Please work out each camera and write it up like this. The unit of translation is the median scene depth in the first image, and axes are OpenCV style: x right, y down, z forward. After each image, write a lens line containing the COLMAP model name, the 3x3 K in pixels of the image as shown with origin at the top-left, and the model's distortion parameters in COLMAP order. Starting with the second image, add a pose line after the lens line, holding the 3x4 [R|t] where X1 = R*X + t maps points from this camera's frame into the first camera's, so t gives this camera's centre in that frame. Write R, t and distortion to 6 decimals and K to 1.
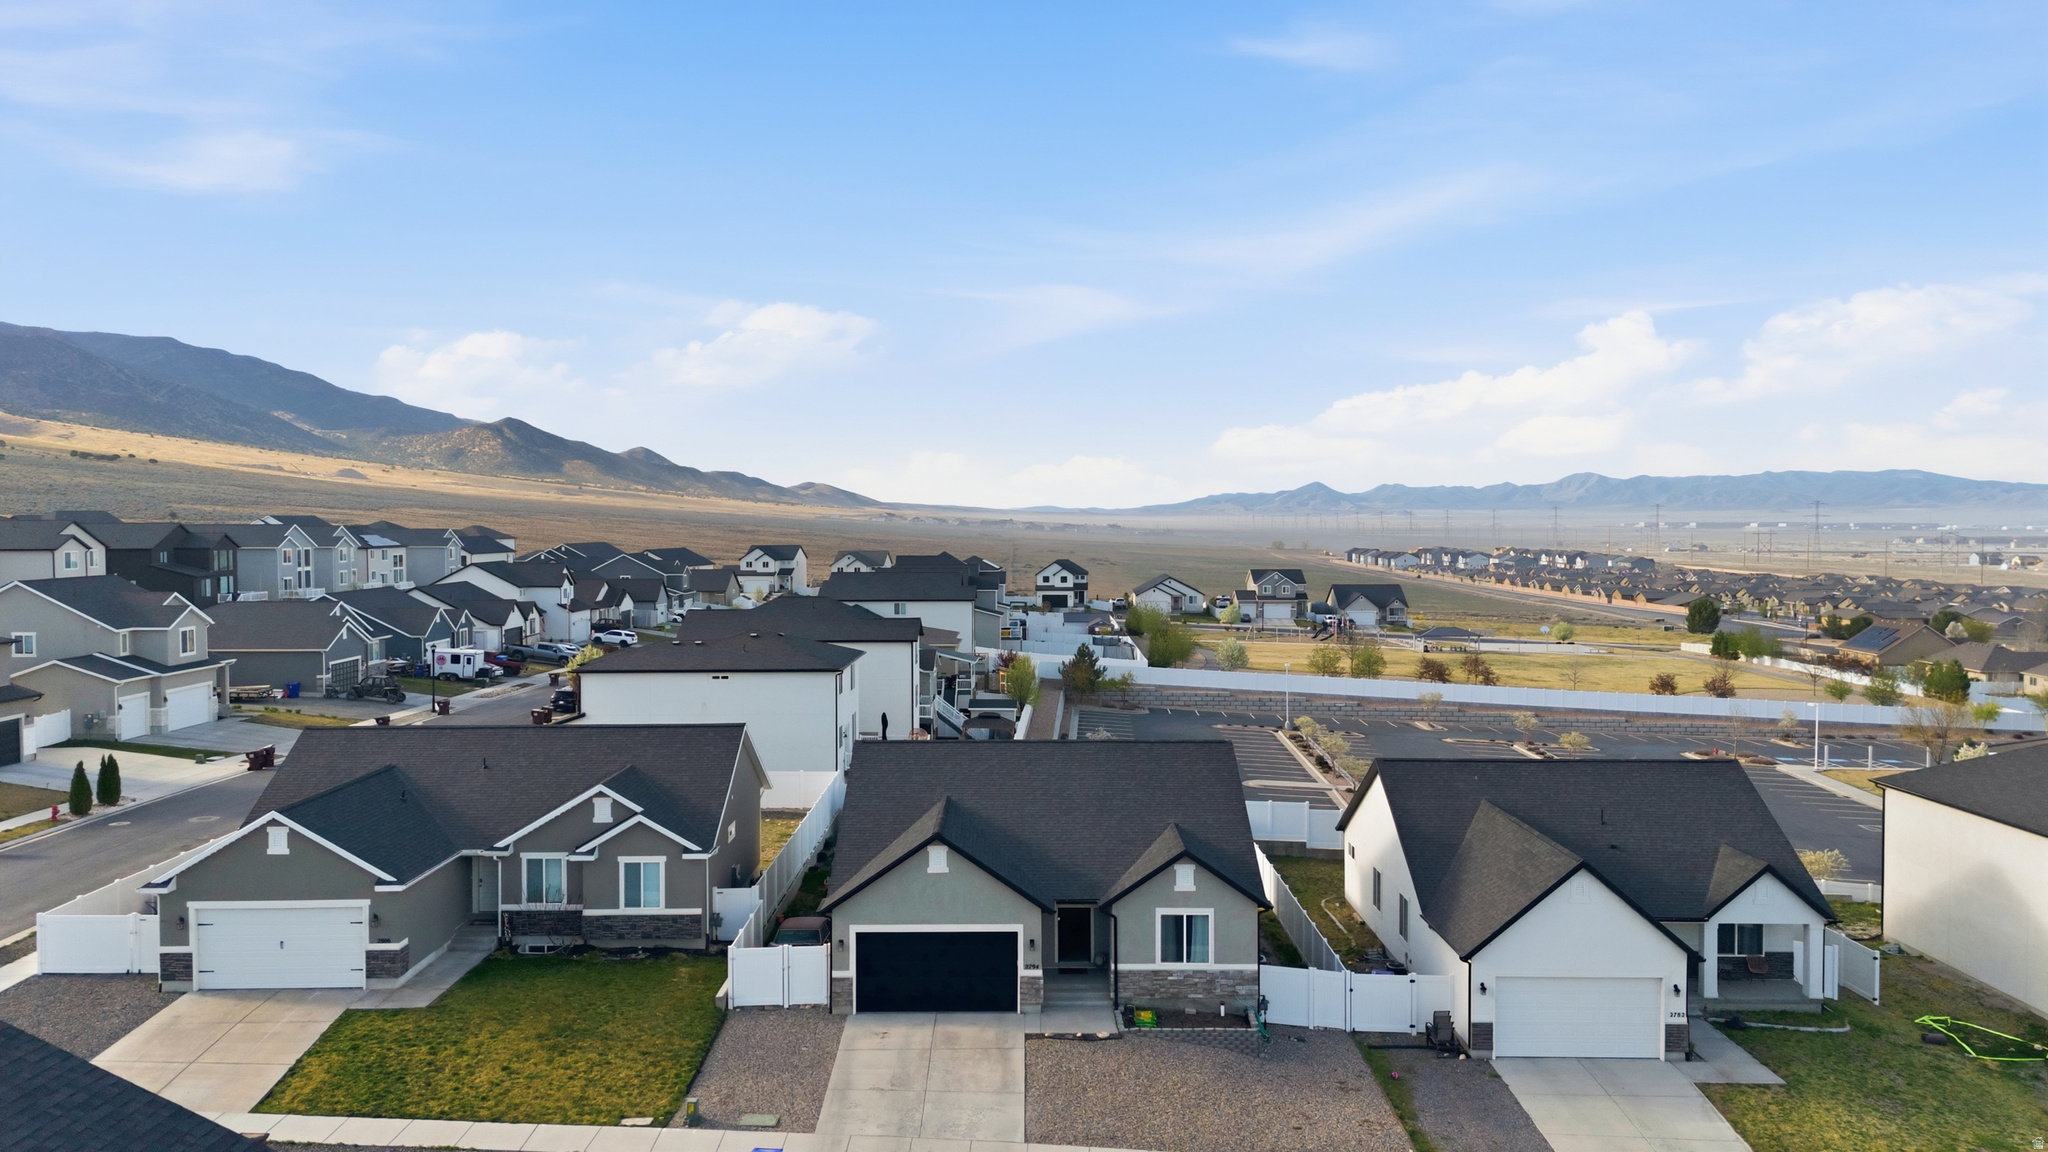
lens RADIAL K [[1495.6, 0, 1025.9], [0, 1495.6, 577.0], [0, 0, 1]] dist [0.090918, -0.085292]
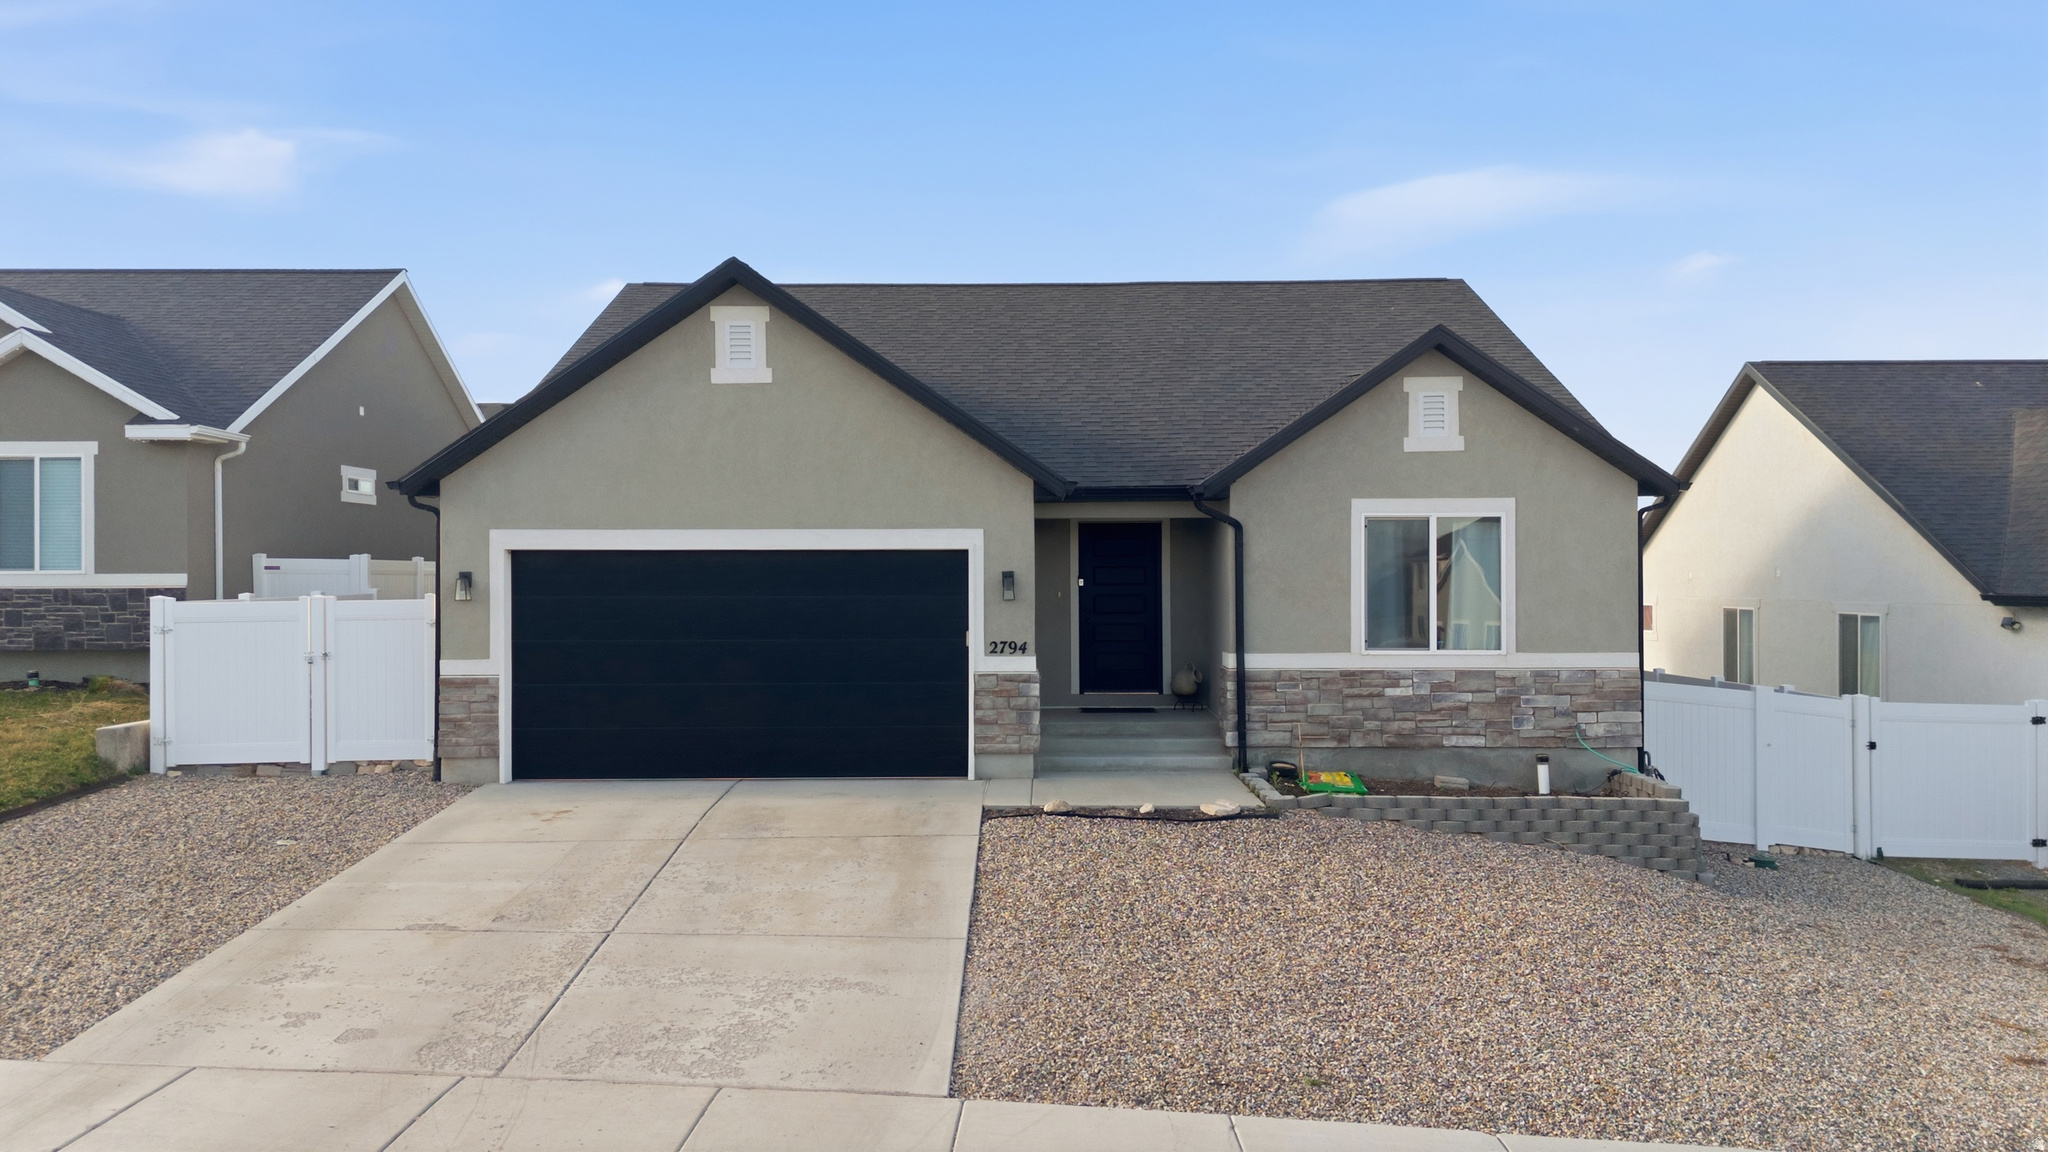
lens RADIAL K [[1495.6, 0, 1025.7], [0, 1495.6, 584.1], [0, 0, 1]] dist [0.090918, -0.085292]
pose [[0.999971, -0.001129, -0.007564, 0.010464], [0.000852, 0.999333, -0.036505, 0.246661], [0.007600, 0.036497, 0.999305, 0.621056]]
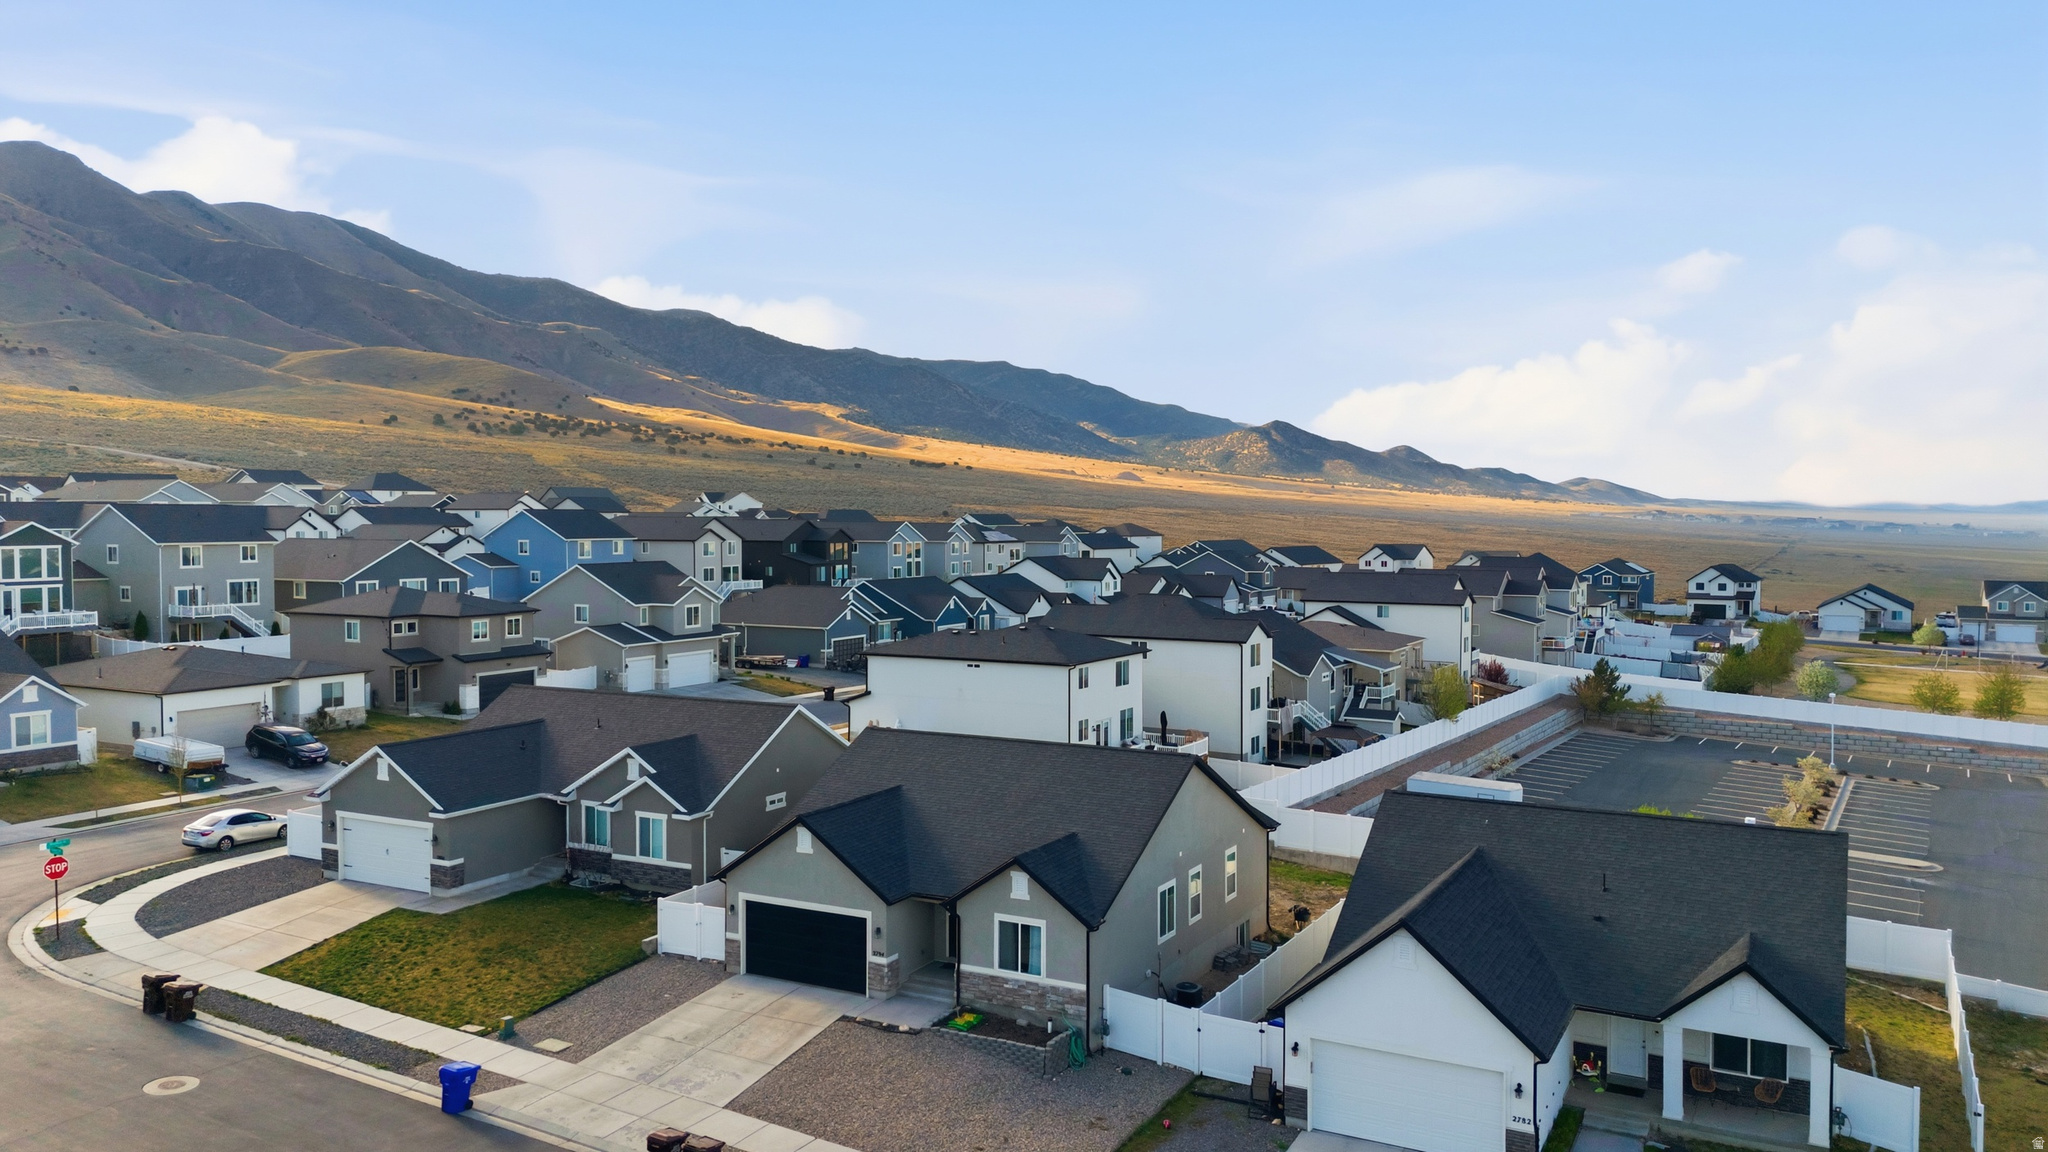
lens RADIAL K [[1495.6, 0, 1026.4], [0, 1495.6, 575.5], [0, 0, 1]] dist [0.090918, -0.085292]
pose [[0.878700, 0.022483, -0.476845, 0.555297], [-0.022306, 0.999733, 0.006034, -0.007968], [0.476853, 0.005335, 0.878967, 0.135925]]
